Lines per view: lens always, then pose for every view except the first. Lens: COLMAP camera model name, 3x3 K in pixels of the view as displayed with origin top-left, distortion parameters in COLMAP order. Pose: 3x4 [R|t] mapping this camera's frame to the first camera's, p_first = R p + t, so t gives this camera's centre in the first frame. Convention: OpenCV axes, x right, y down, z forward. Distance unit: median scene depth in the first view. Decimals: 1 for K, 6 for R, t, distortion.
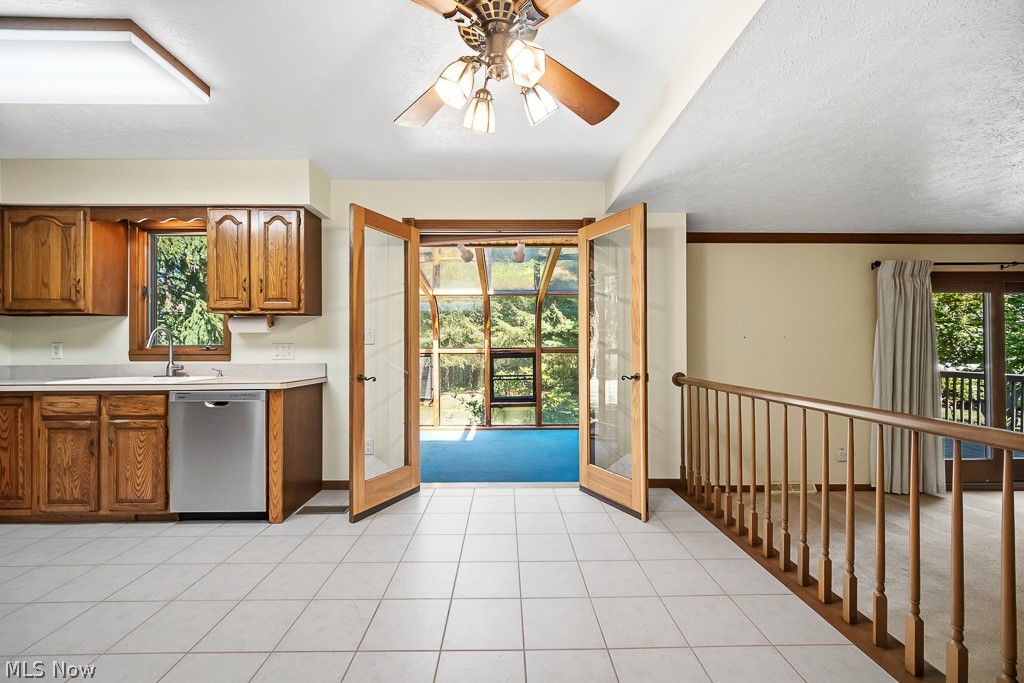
lens RADIAL K [[406.5, 0, 507.8], [0, 406.5, 345.6], [0, 0, 1]] dist [-0.002968, 0.001122]
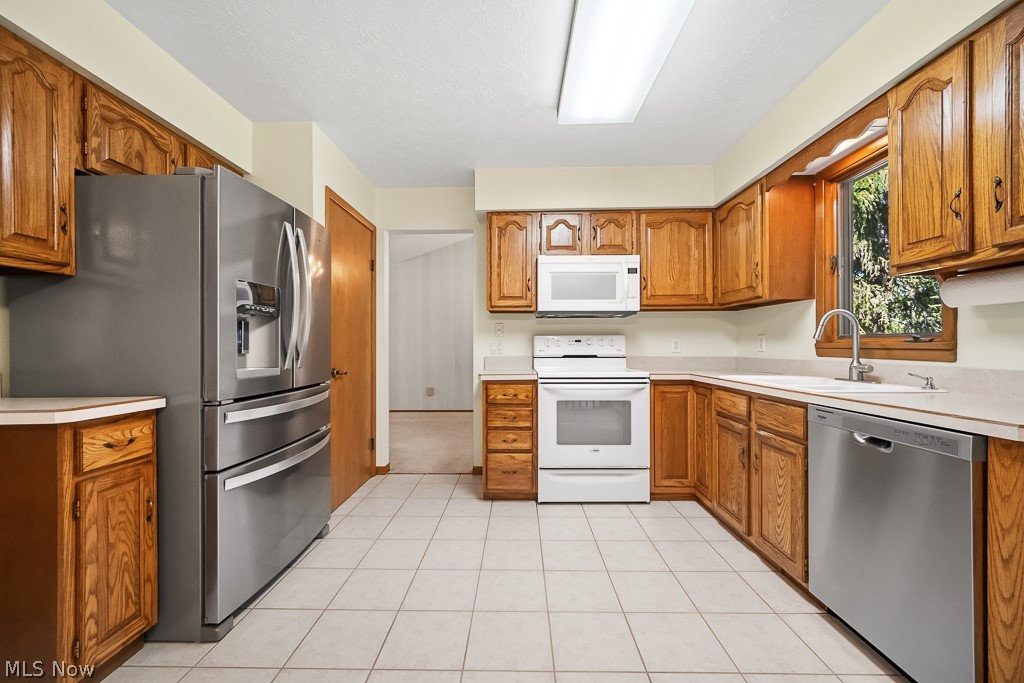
lens RADIAL K [[406.5, 0, 509.4], [0, 406.5, 346.2], [0, 0, 1]] dist [-0.002968, 0.001122]
pose [[-0.029645, 0.005352, -0.999546, -0.151890], [0.010097, 0.999936, 0.005054, 0.009975], [0.999509, -0.009942, -0.029697, 0.482320]]
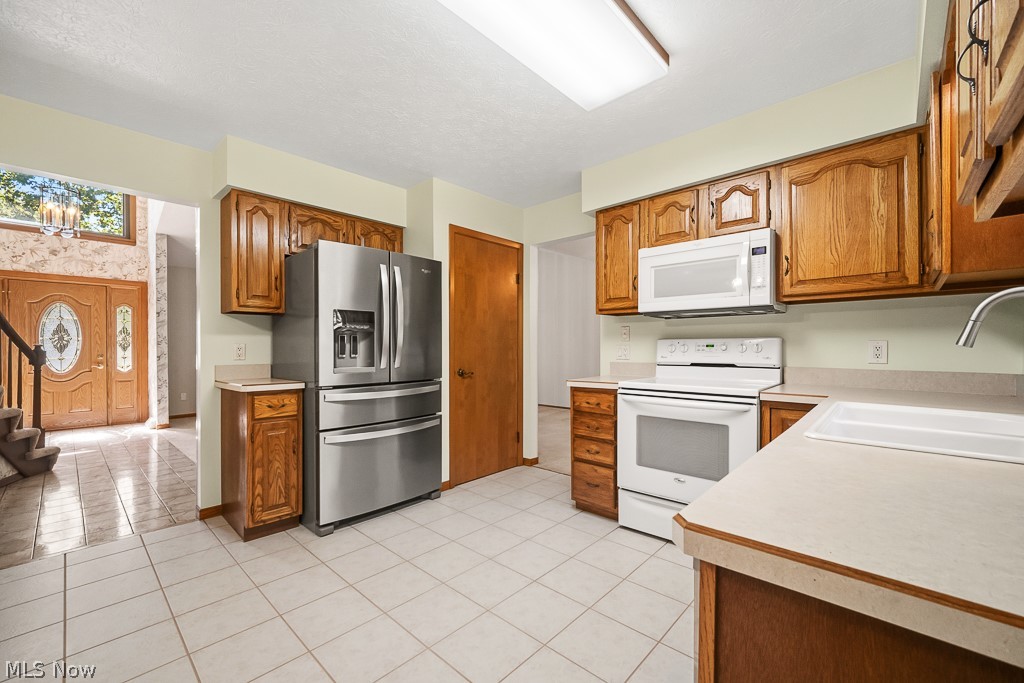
lens RADIAL K [[417.0, 0, 512.0], [0, 417.0, 350.2], [0, 0, 1]] dist [-0.007867, -0.000106]
pose [[-0.685248, 0.010417, -0.728235, -0.311556], [0.010188, 0.999937, 0.004717, 0.004103], [0.728238, -0.004187, -0.685311, 0.968713]]
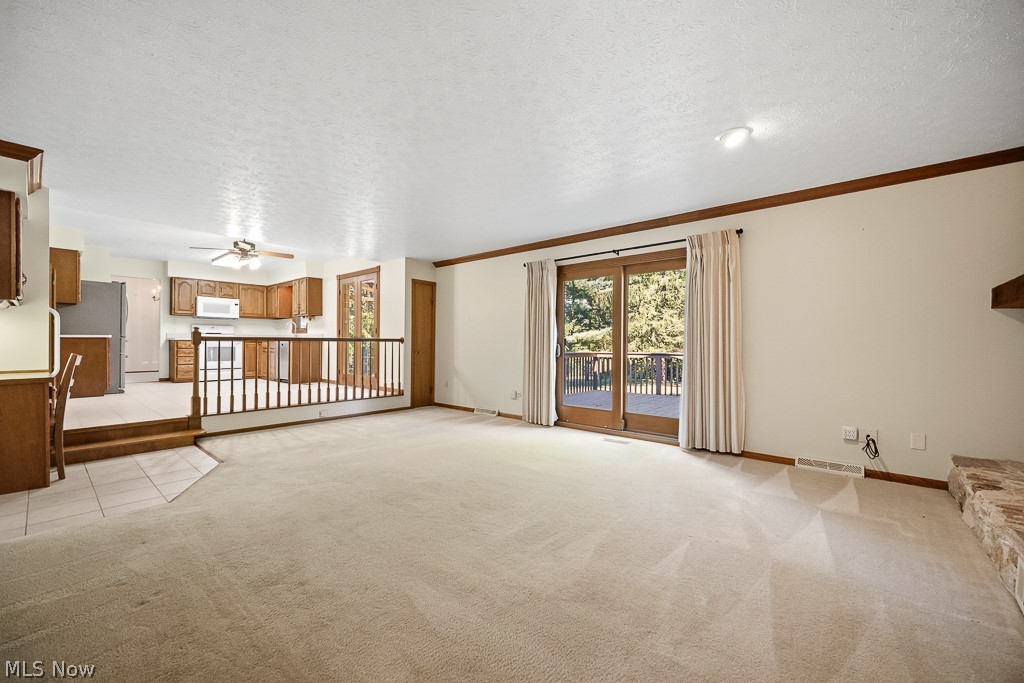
lens RADIAL K [[406.5, 0, 507.5], [0, 406.5, 344.6], [0, 0, 1]] dist [-0.002968, 0.001122]
pose [[0.748910, 0.008259, -0.662620, 2.422357], [-0.005239, 0.999965, 0.006542, 0.099800], [0.662651, -0.001428, 0.748927, -0.186538]]
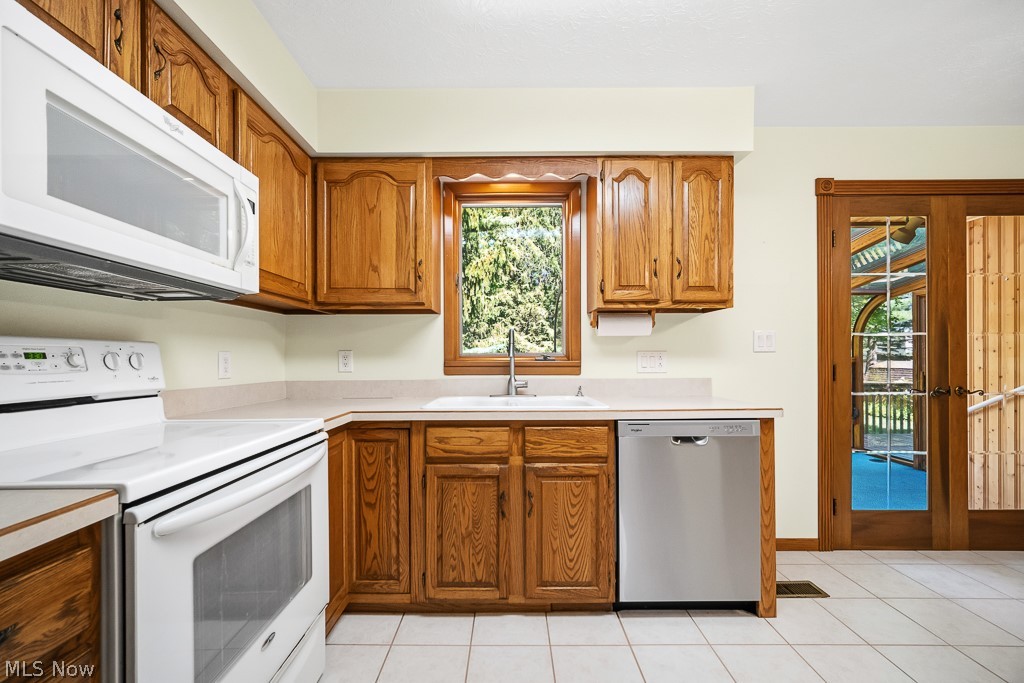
lens RADIAL K [[406.5, 0, 508.9], [0, 406.5, 358.7], [0, 0, 1]] dist [-0.002968, 0.001122]
pose [[0.999864, -0.000148, -0.016505, -0.891016], [0.000272, 0.999971, 0.007552, 0.003311], [0.016503, -0.007556, 0.999835, 0.290468]]
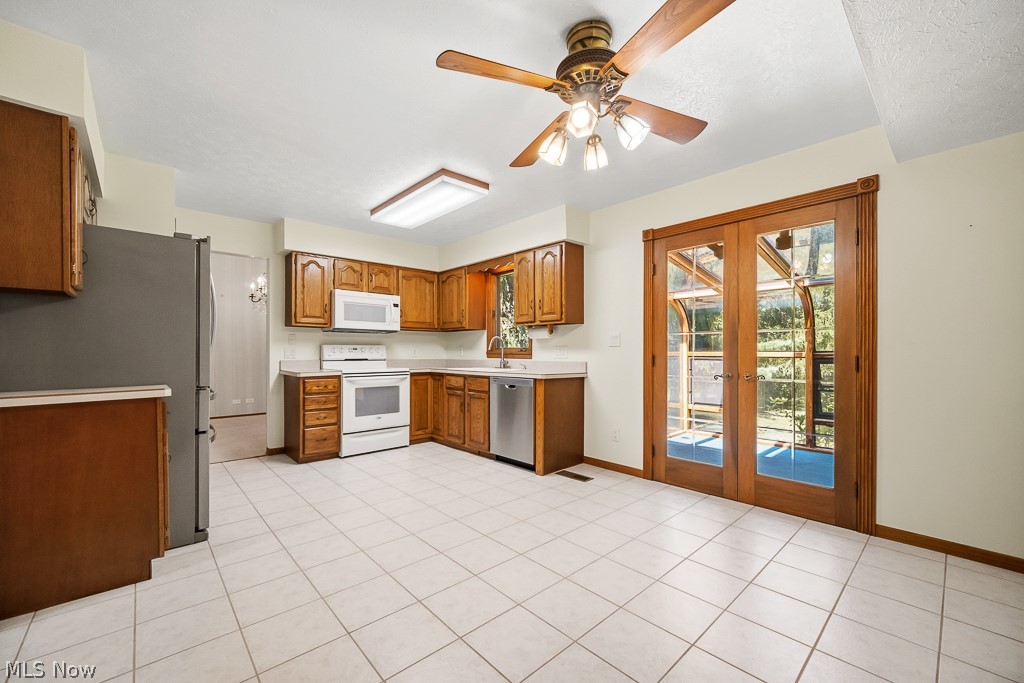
lens RADIAL K [[406.5, 0, 512.1], [0, 406.5, 352.4], [0, 0, 1]] dist [-0.002968, 0.001122]
pose [[0.671561, 0.004261, -0.740937, 0.354417], [0.001444, 0.999974, 0.007060, 0.006202], [0.740948, -0.005811, 0.671537, -0.000528]]
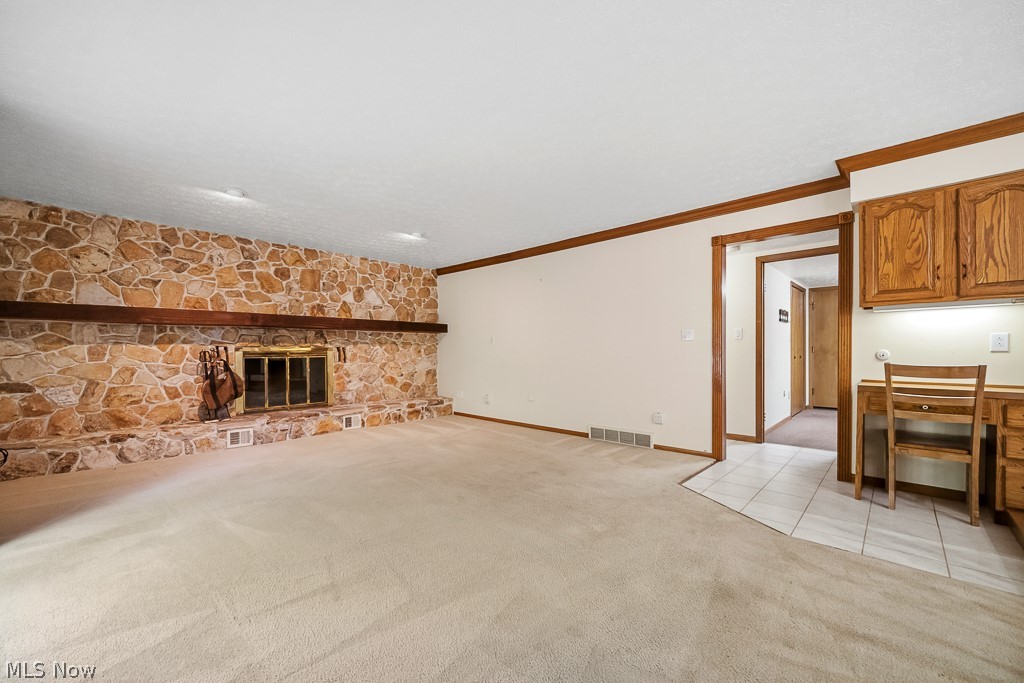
lens RADIAL K [[406.5, 0, 507.3], [0, 406.5, 354.6], [0, 0, 1]] dist [-0.002968, 0.001122]
pose [[-0.711271, -0.003382, 0.702910, 0.755080], [0.001742, 0.999977, 0.006574, 0.115026], [-0.702916, 0.005900, -0.711249, 1.120494]]
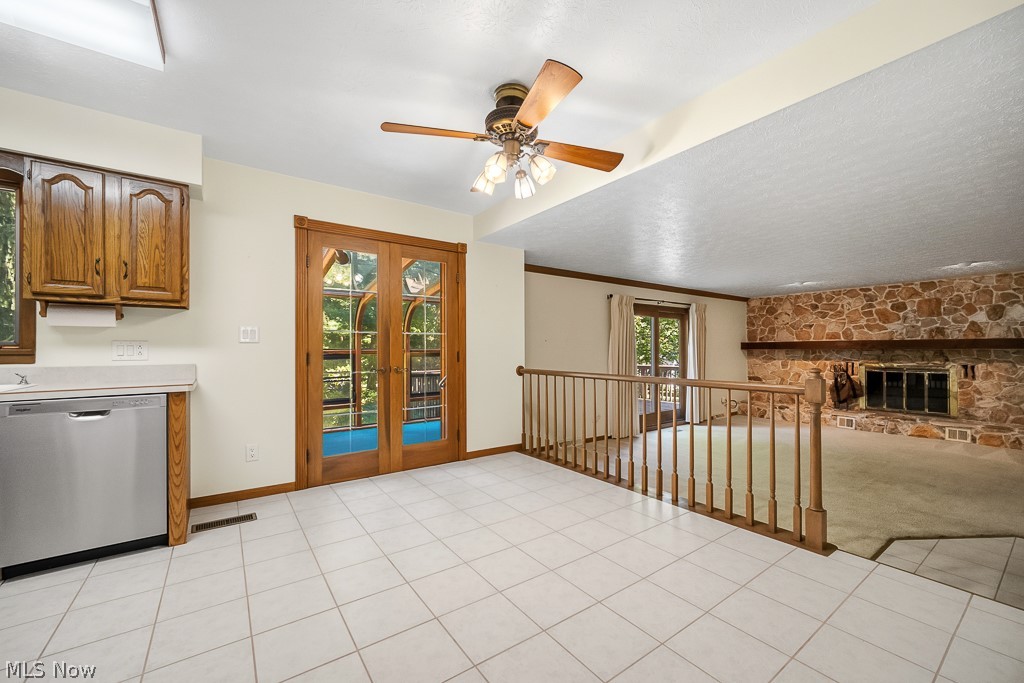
lens RADIAL K [[406.5, 0, 510.6], [0, 406.5, 346.7], [0, 0, 1]] dist [-0.002968, 0.001122]
pose [[0.822064, 0.004939, 0.569373, -0.433417], [-0.003121, 0.999986, -0.004167, 0.008808], [-0.569386, 0.001648, 0.822069, -0.120728]]
